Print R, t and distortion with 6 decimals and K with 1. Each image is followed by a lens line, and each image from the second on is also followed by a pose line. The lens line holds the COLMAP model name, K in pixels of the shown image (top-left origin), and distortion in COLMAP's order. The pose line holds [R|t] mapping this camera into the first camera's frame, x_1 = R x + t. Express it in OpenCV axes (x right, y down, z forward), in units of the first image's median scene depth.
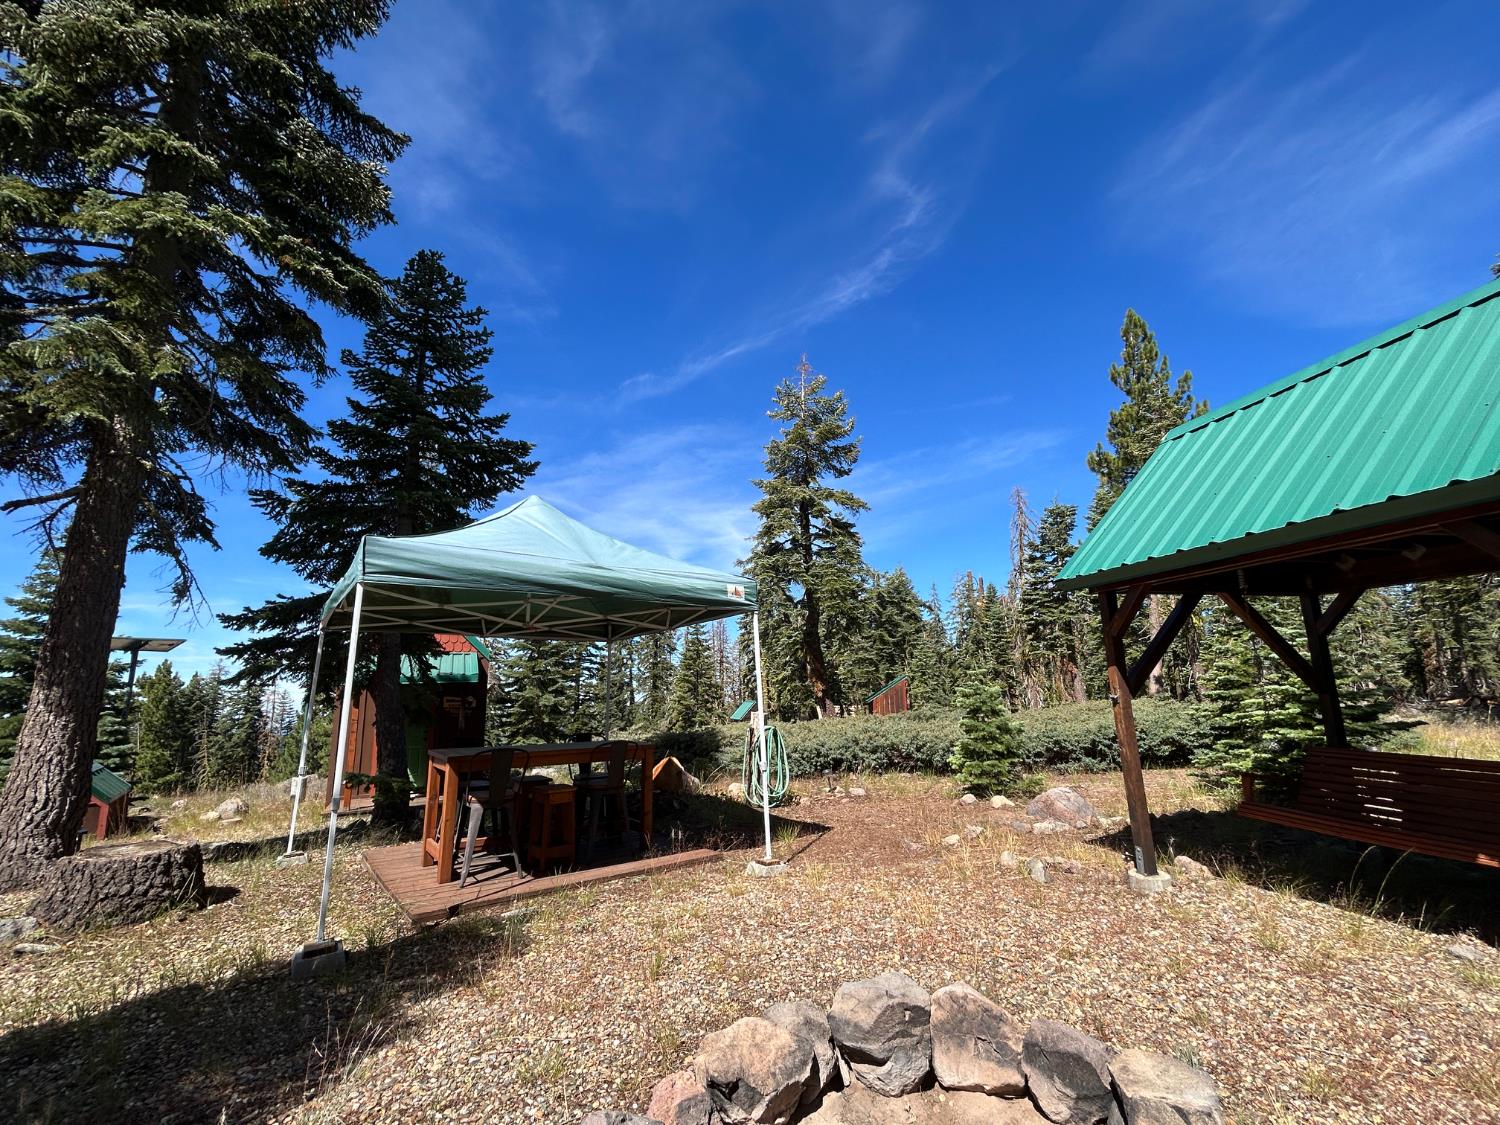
lens RADIAL K [[645.6, 0, 755.1], [0, 645.6, 561.7], [0, 0, 1]] dist [-0.009364, 0.000445]
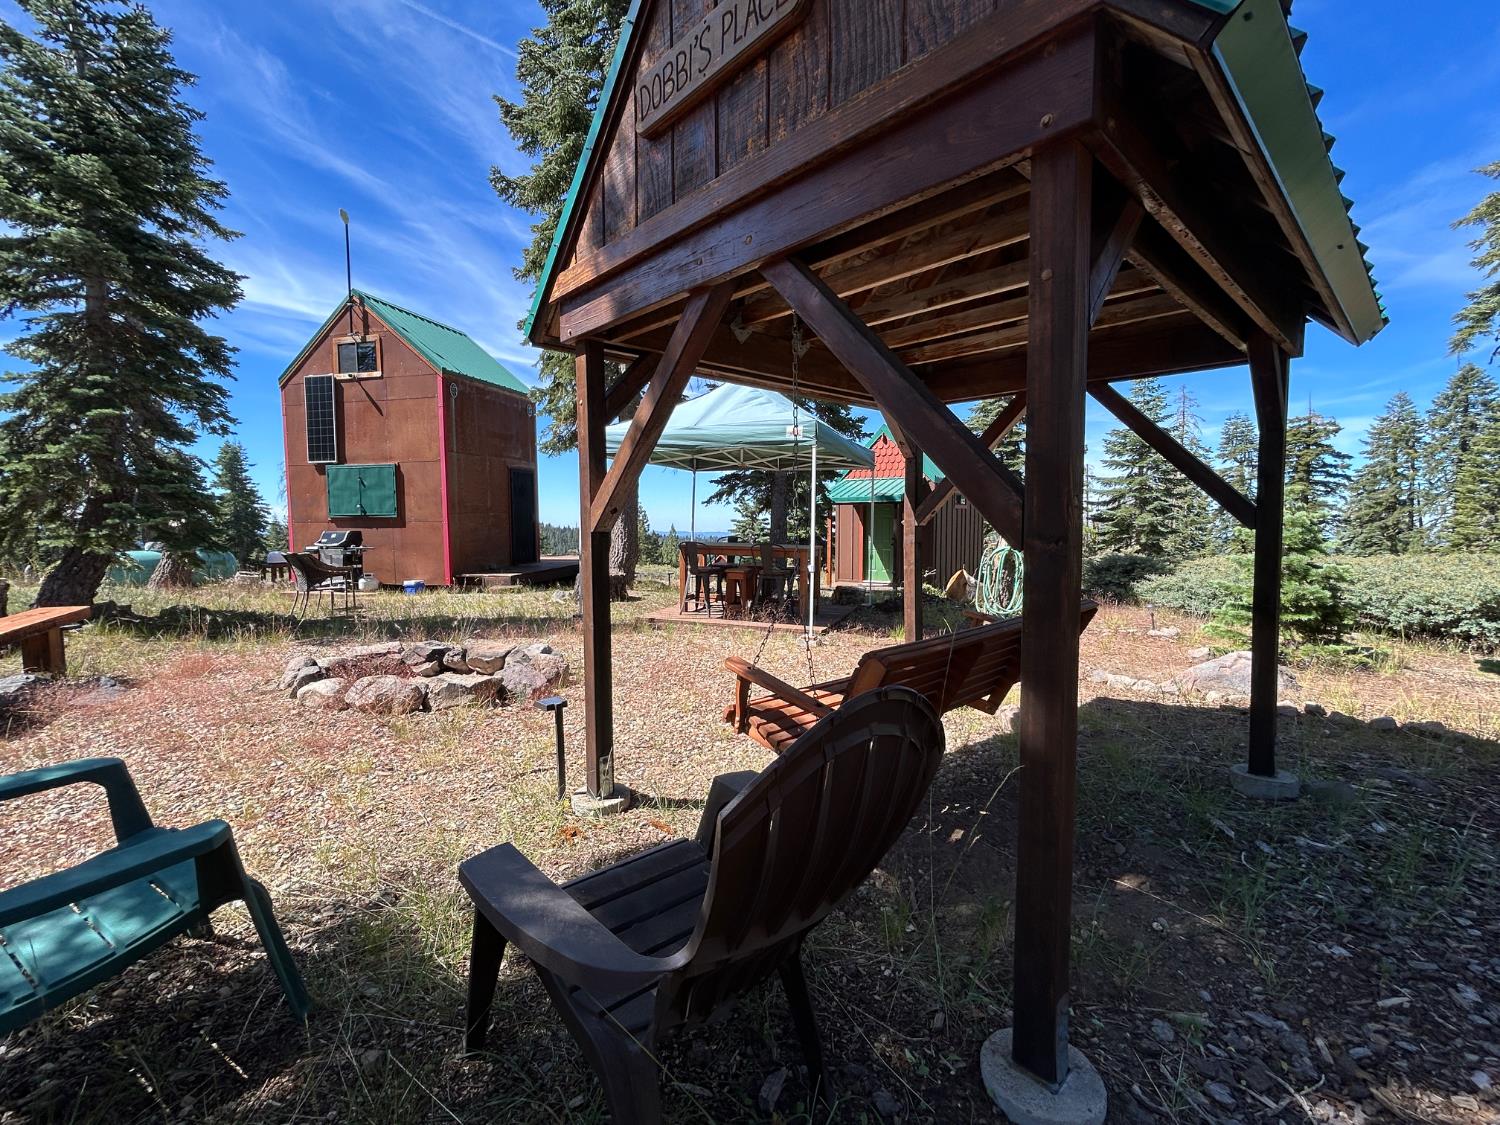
lens RADIAL K [[648.0, 0, 746.8], [0, 648.0, 556.8], [0, 0, 1]] dist [-0.001497, 0.000905]
pose [[0.503510, 0.079883, -0.860288, 0.604982], [0.155816, 0.970994, 0.181360, 0.023826], [0.849823, -0.225363, 0.476458, 0.163826]]
